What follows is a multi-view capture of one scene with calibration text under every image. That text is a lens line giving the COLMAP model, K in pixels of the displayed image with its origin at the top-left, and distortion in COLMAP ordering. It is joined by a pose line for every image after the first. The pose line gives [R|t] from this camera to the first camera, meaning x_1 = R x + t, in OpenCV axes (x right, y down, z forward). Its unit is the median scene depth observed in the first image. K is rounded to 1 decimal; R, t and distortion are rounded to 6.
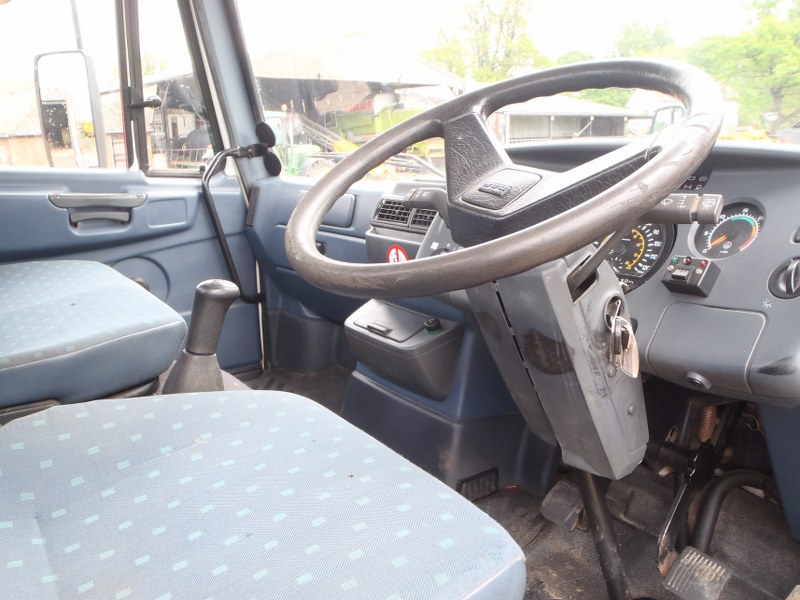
lens RADIAL K [[655.5, 0, 397.9], [0, 655.5, 302.3], [0, 0, 1]] dist [-0.038737, 0.038693]
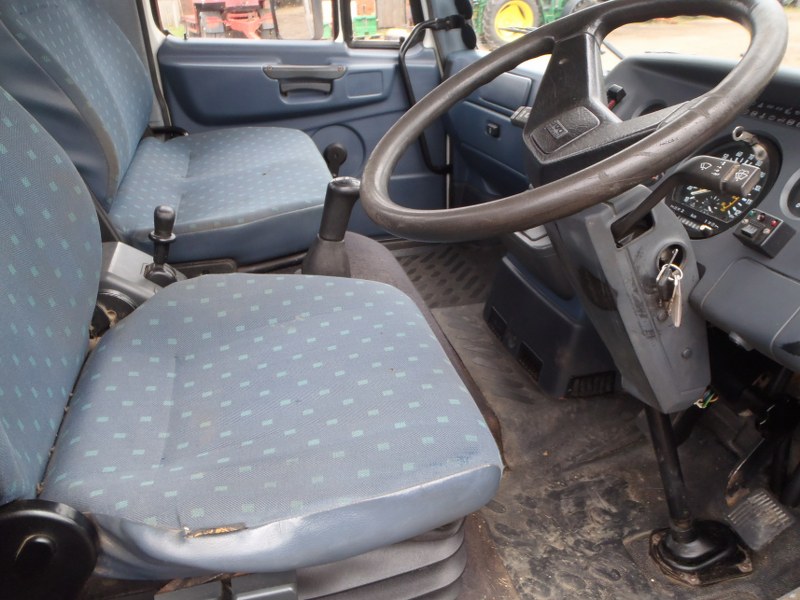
lens RADIAL K [[655.5, 0, 398.9], [0, 655.5, 296.5], [0, 0, 1]] dist [-0.038737, 0.038693]
pose [[0.932618, 0.149506, -0.328438, 0.220577], [-0.075573, 0.970876, 0.227350, -0.100444], [0.352863, -0.187210, 0.916755, -0.063360]]
